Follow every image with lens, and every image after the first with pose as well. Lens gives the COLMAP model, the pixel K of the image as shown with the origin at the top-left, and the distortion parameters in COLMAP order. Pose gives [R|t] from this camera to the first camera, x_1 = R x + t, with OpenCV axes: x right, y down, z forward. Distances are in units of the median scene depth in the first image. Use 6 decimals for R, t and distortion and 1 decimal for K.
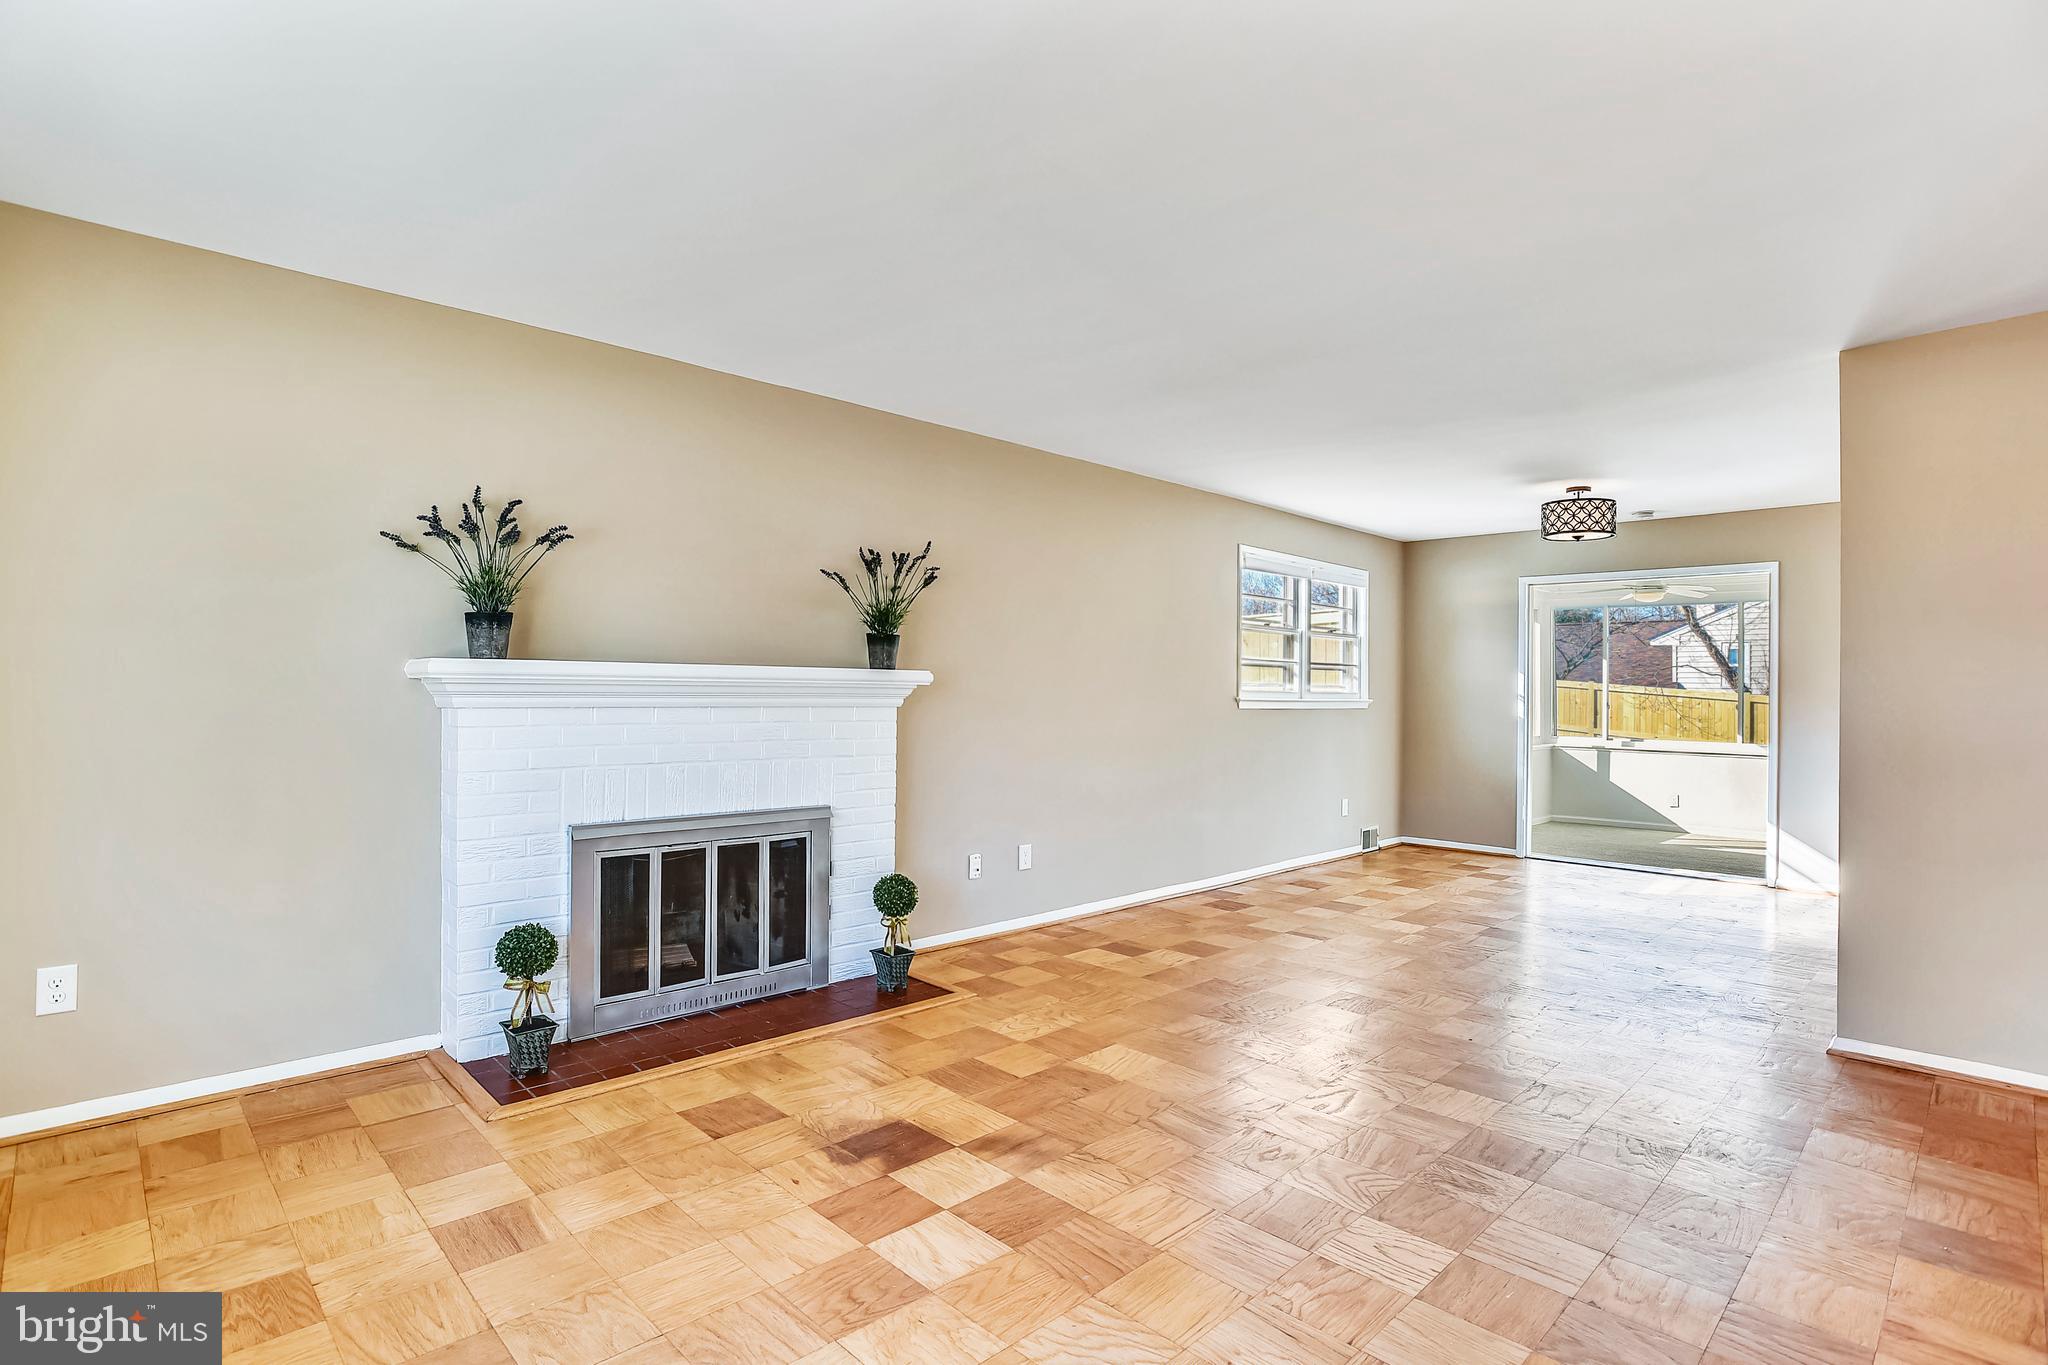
lens RADIAL K [[992.8, 0, 1026.2], [0, 992.8, 682.8], [0, 0, 1]] dist [-0.061785, 0.015572]
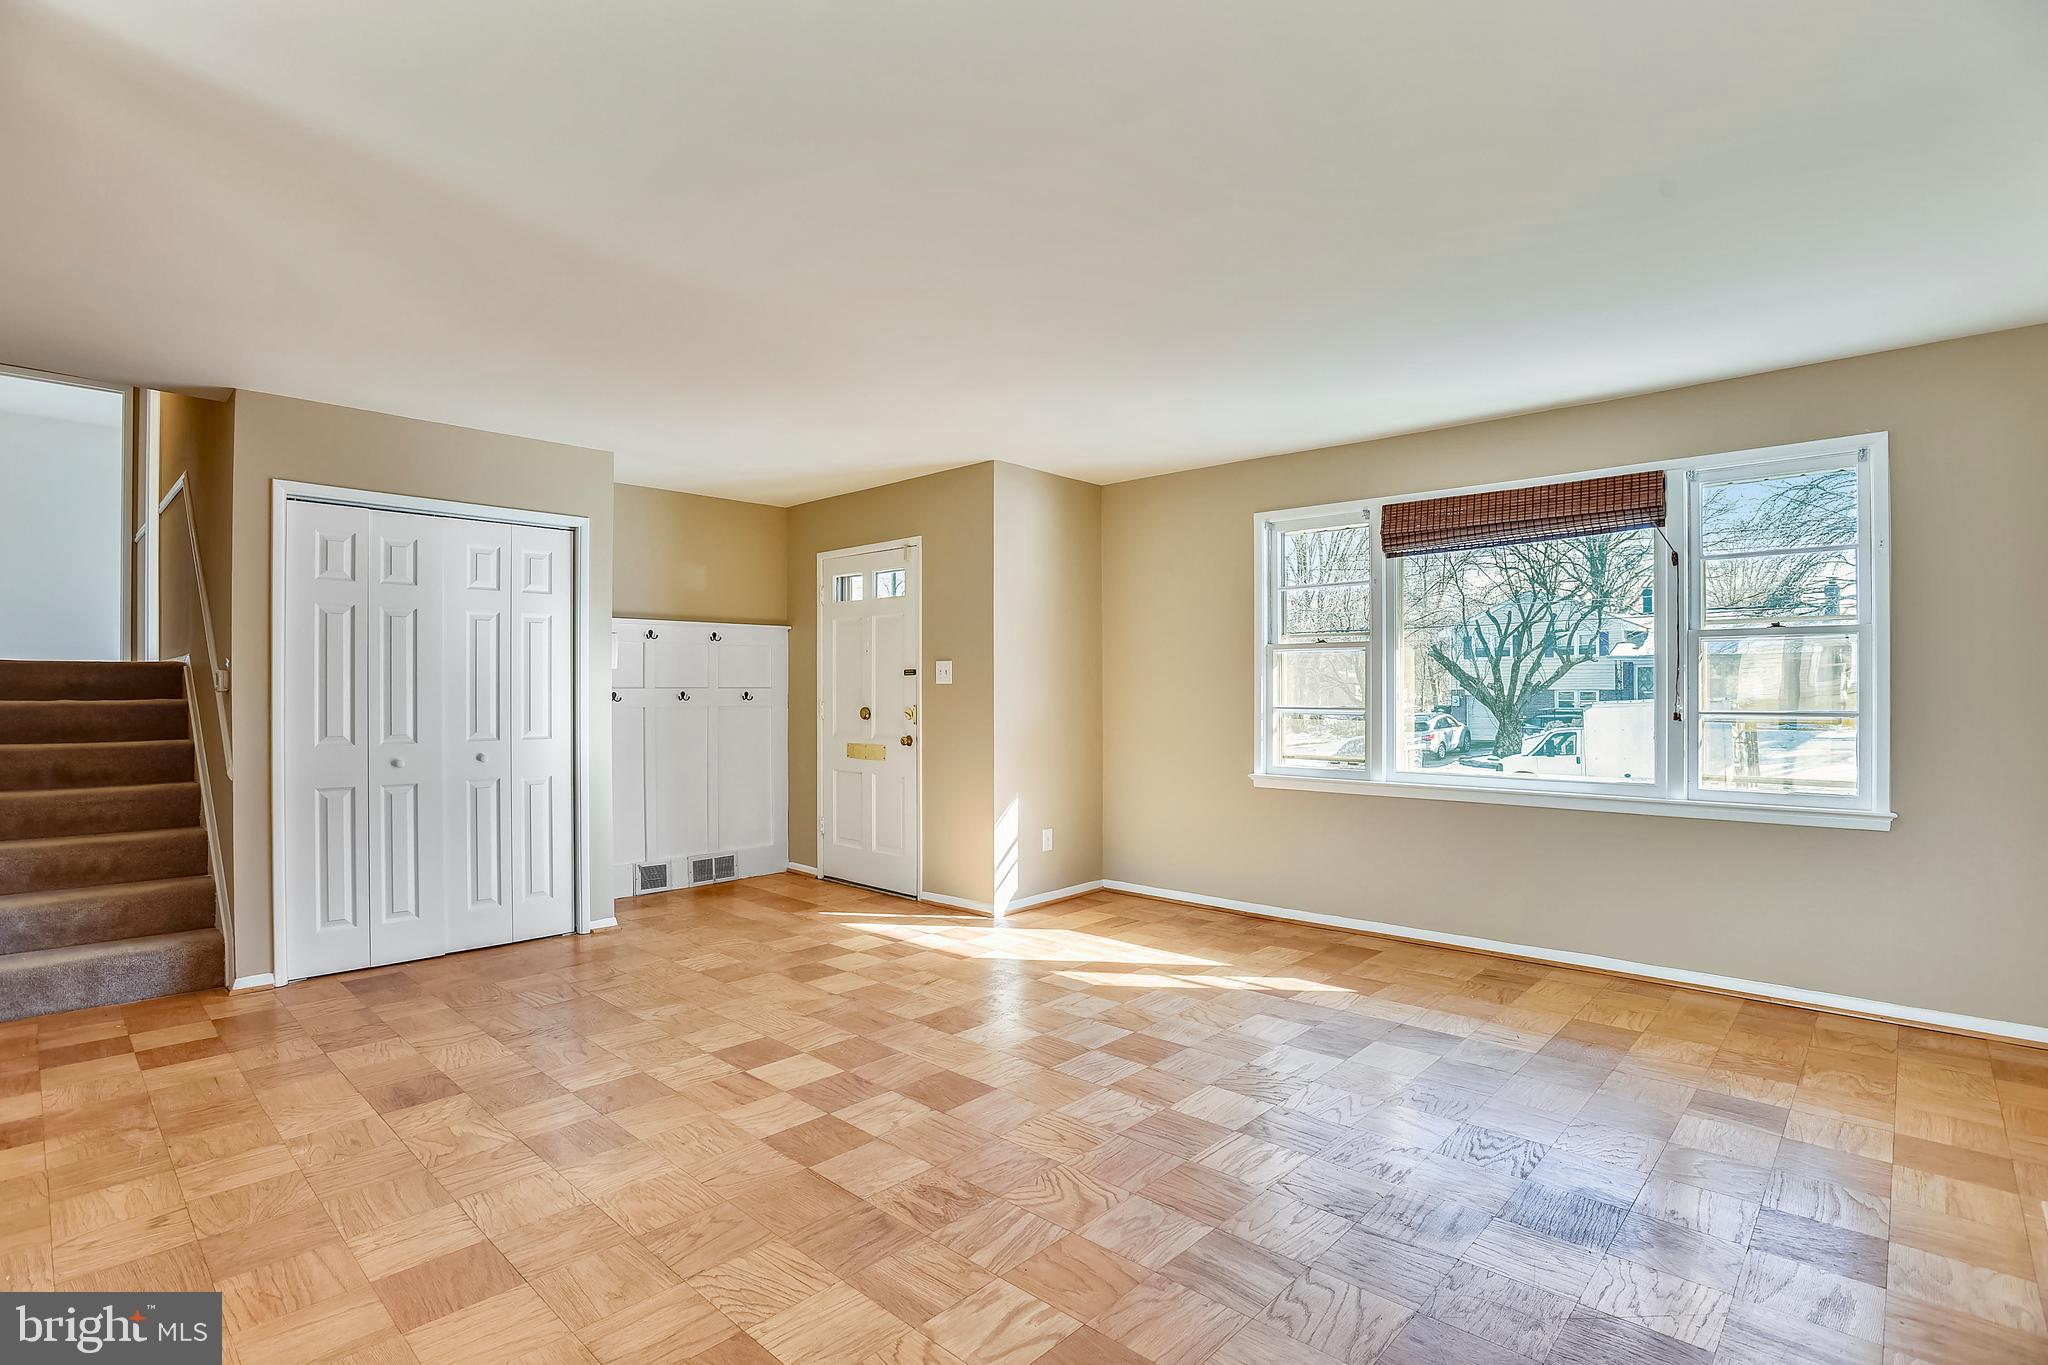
lens RADIAL K [[992.8, 0, 1024.1], [0, 992.8, 684.0], [0, 0, 1]] dist [-0.061785, 0.015572]
pose [[-0.999025, -0.011828, -0.042544, 0.275672], [-0.011194, 0.999823, -0.015120, 0.013924], [0.042715, -0.014629, -0.998980, 1.310558]]
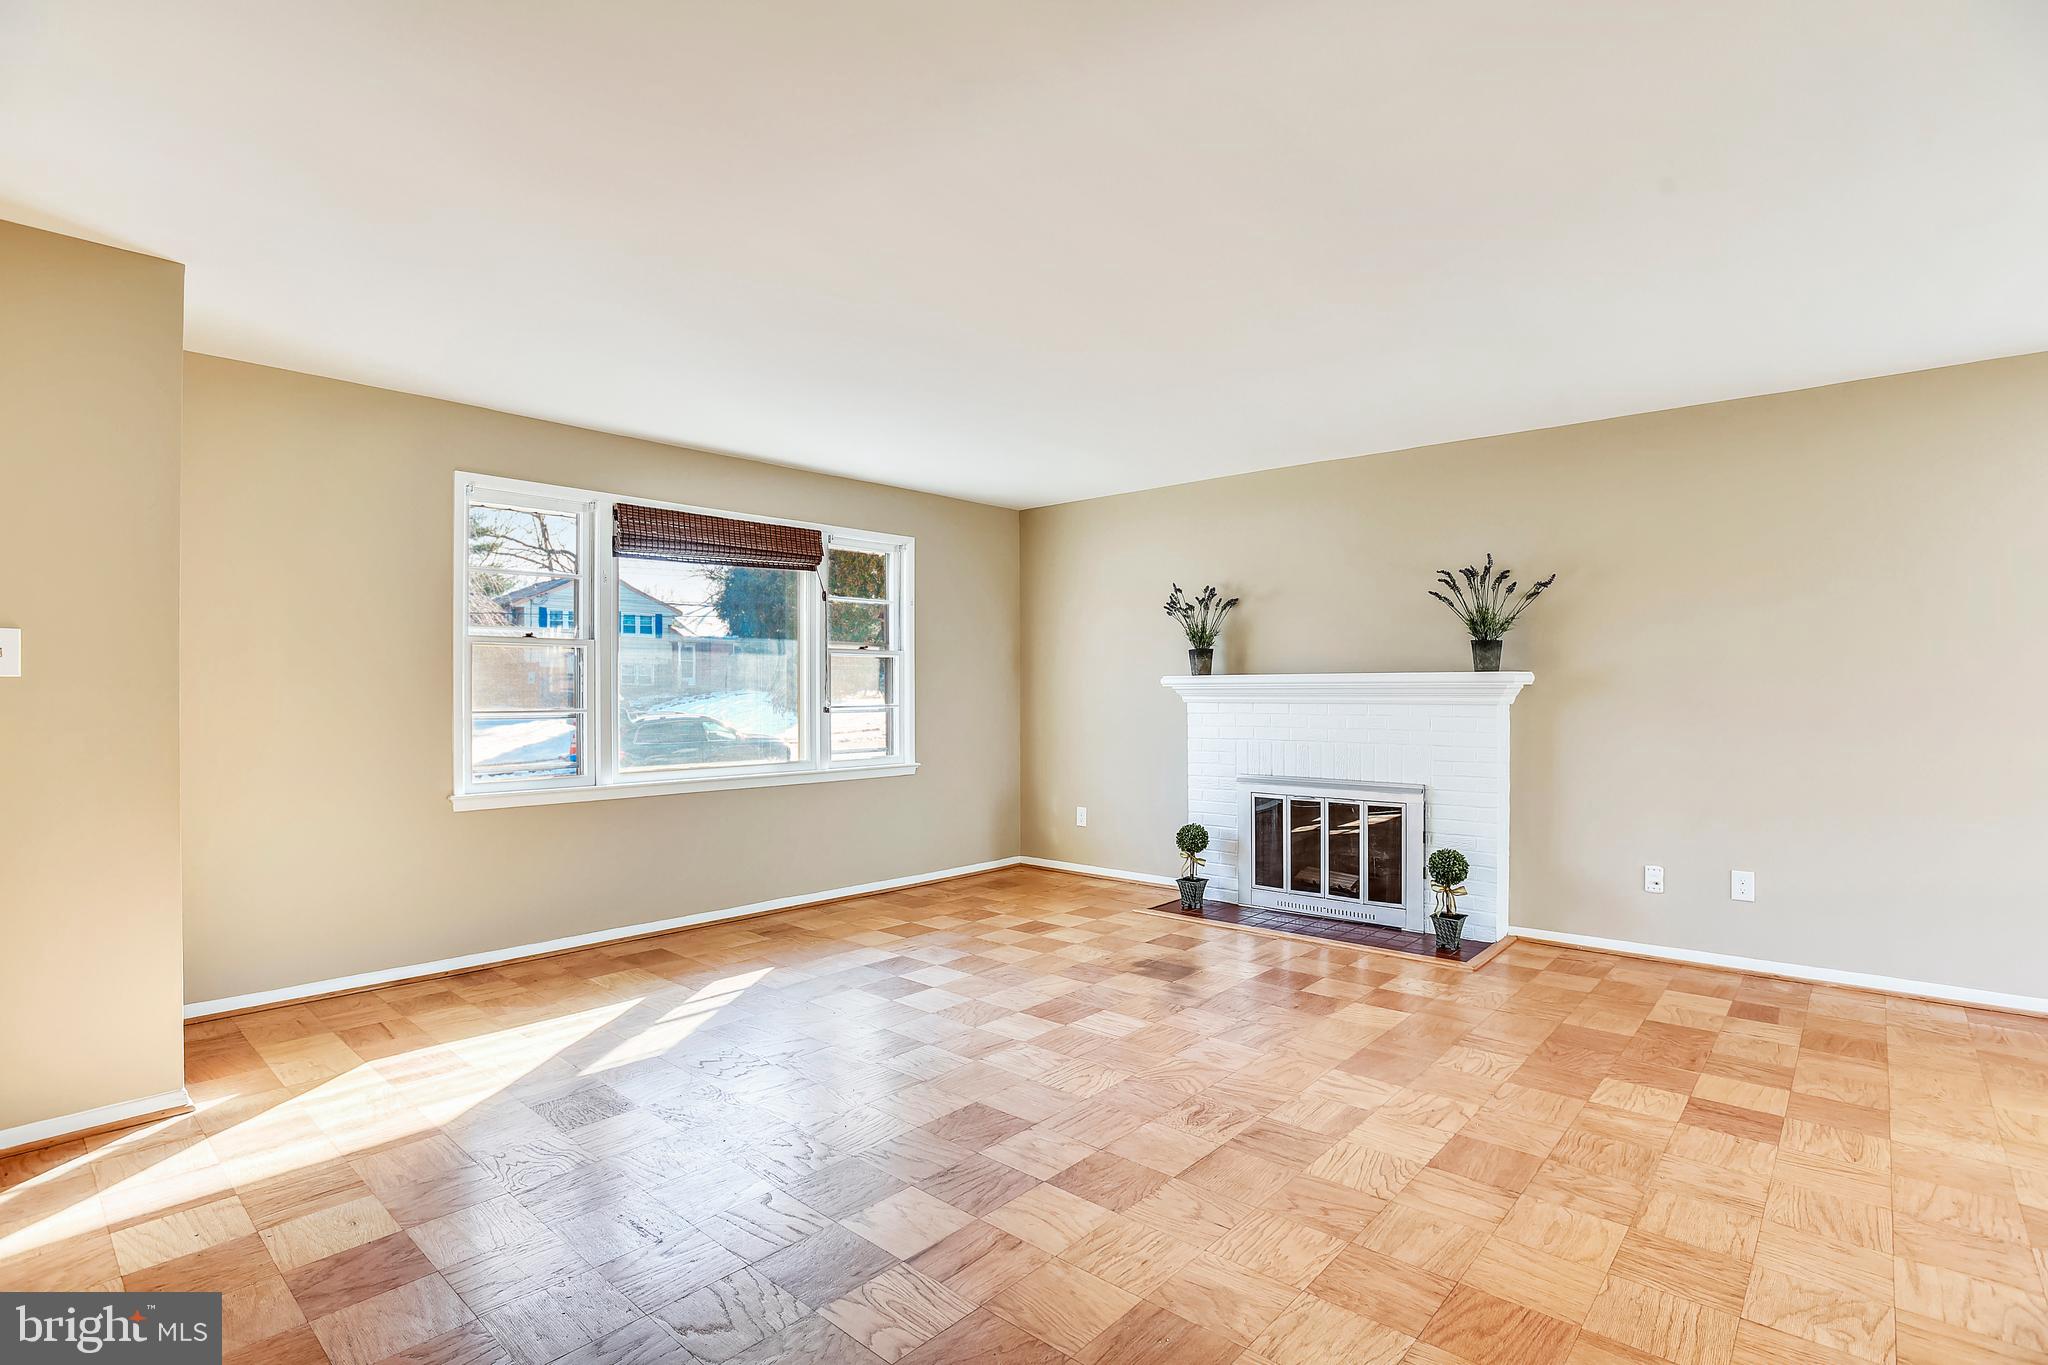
lens RADIAL K [[992.8, 0, 1038.4], [0, 992.8, 682.3], [0, 0, 1]] dist [-0.061785, 0.015572]
pose [[0.081830, -0.020729, -0.996431, 1.058977], [0.011713, 0.999735, -0.019835, 0.017615], [0.996577, -0.010048, 0.082051, 0.473170]]
